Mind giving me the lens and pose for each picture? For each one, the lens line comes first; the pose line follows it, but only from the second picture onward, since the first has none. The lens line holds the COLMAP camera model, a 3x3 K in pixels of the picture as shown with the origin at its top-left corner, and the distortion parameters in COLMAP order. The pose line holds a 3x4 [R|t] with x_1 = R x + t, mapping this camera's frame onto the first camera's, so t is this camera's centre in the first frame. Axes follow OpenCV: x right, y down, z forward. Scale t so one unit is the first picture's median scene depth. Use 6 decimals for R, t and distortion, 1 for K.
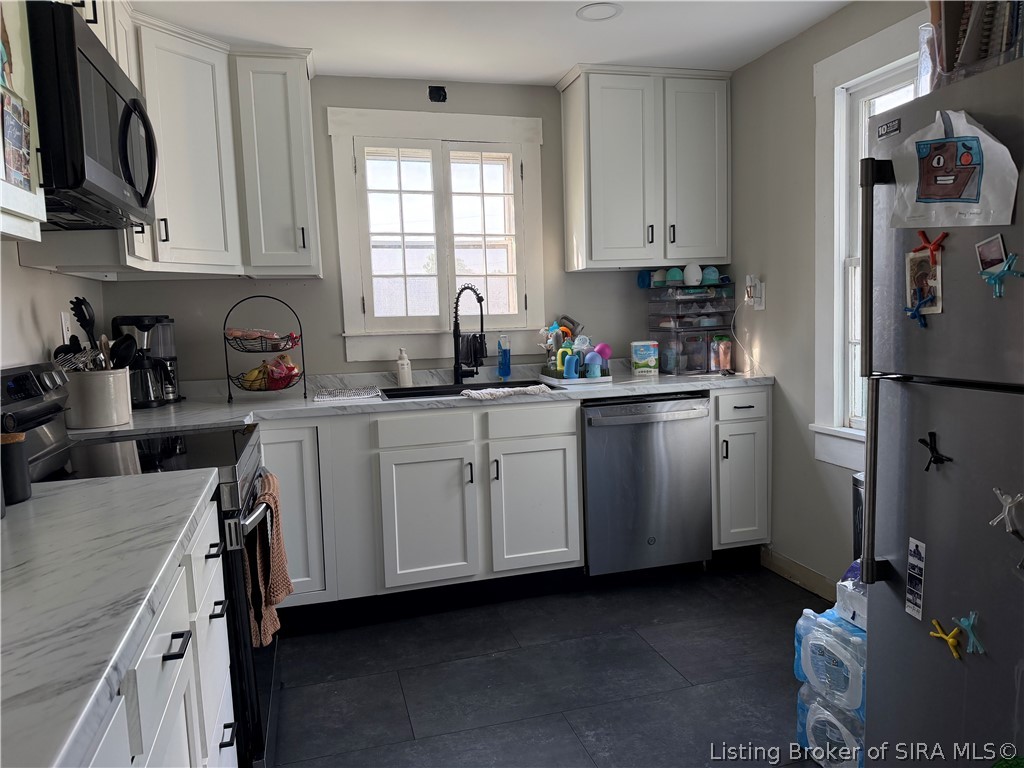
lens RADIAL K [[715.0, 0, 519.8], [0, 715.0, 388.3], [0, 0, 1]] dist [0.081317, -0.134477]
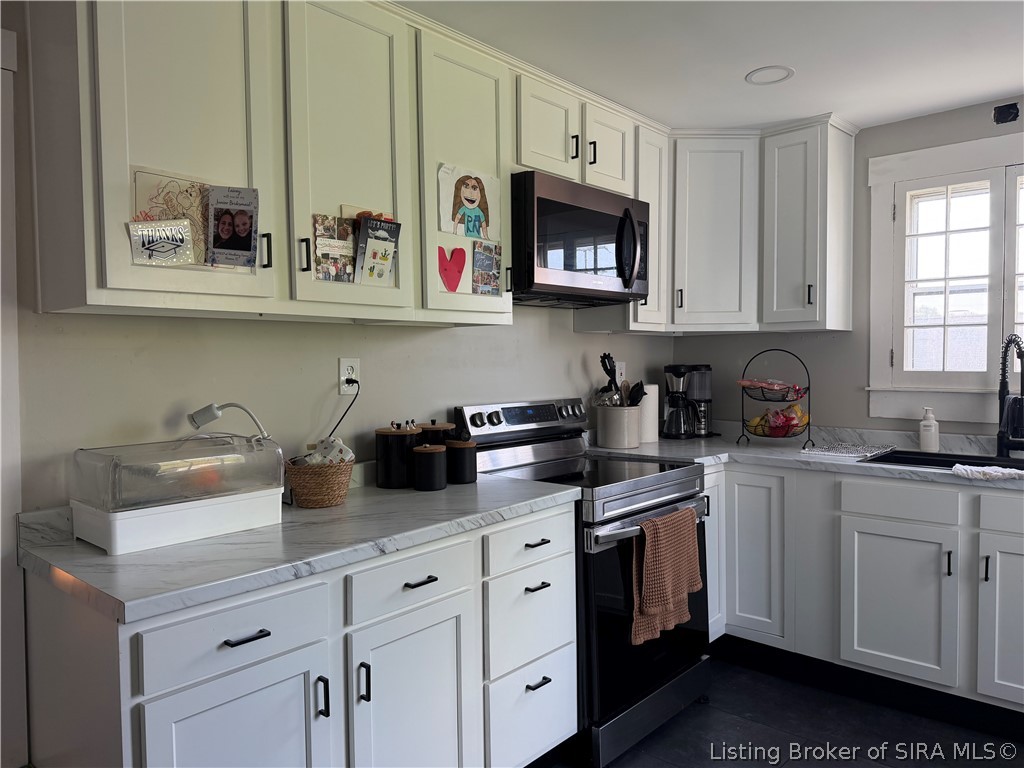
lens RADIAL K [[712.1, 0, 502.2], [0, 712.1, 380.6], [0, 0, 1]] dist [0.055091, -0.109243]
pose [[0.500411, 0.052251, -0.864210, 0.371663], [-0.095521, 0.995415, 0.004873, -0.047646], [0.860503, 0.080112, 0.503108, 0.110667]]
